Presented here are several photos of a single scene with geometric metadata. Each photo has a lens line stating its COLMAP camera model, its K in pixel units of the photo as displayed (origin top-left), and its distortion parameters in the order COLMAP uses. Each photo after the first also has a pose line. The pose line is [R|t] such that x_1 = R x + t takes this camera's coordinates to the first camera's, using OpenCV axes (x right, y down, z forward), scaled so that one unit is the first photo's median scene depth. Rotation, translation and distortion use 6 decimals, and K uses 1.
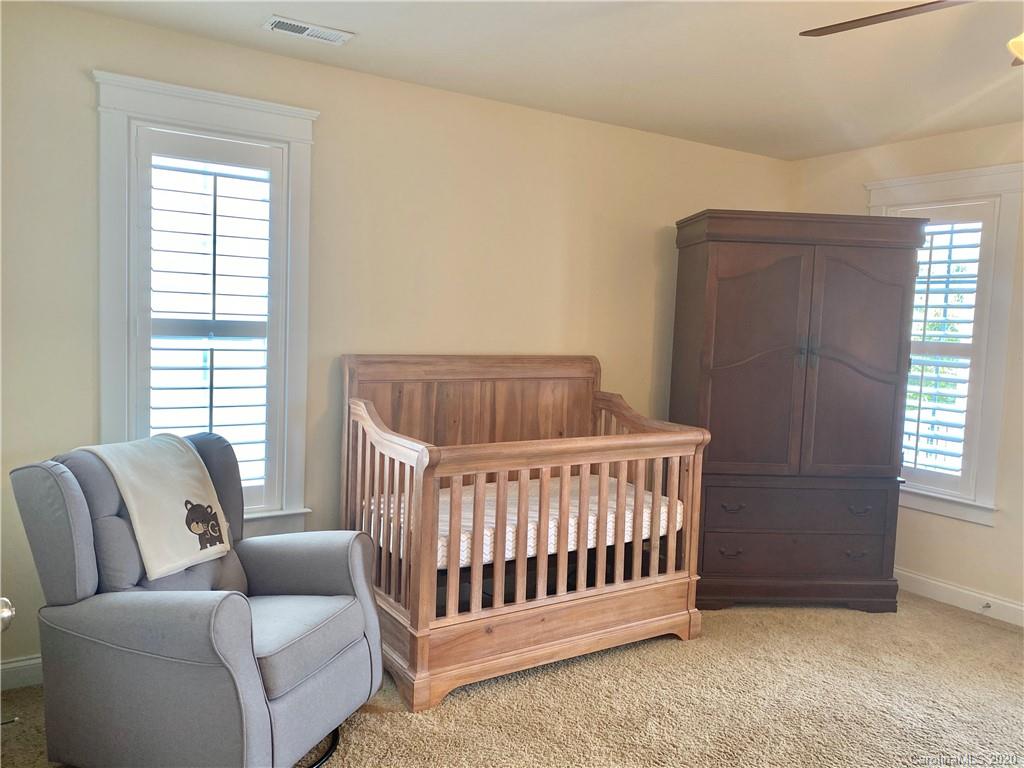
lens RADIAL K [[788.0, 0, 512.6], [0, 788.0, 382.7], [0, 0, 1]] dist [0.017866, -0.015702]
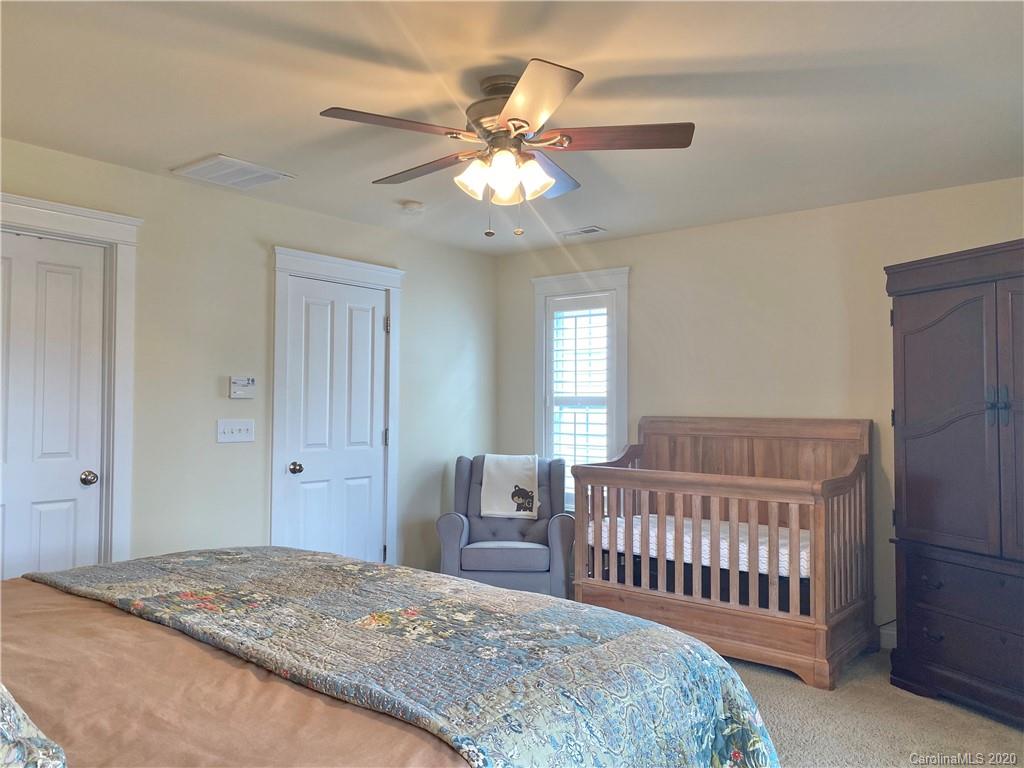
lens RADIAL K [[788.0, 0, 512.9], [0, 788.0, 385.5], [0, 0, 1]] dist [0.017866, -0.015702]
pose [[0.306474, -0.060806, -0.949935, 1.138631], [-0.076842, 0.993120, -0.088362, 0.058493], [0.948772, 0.100075, 0.299693, 0.289421]]
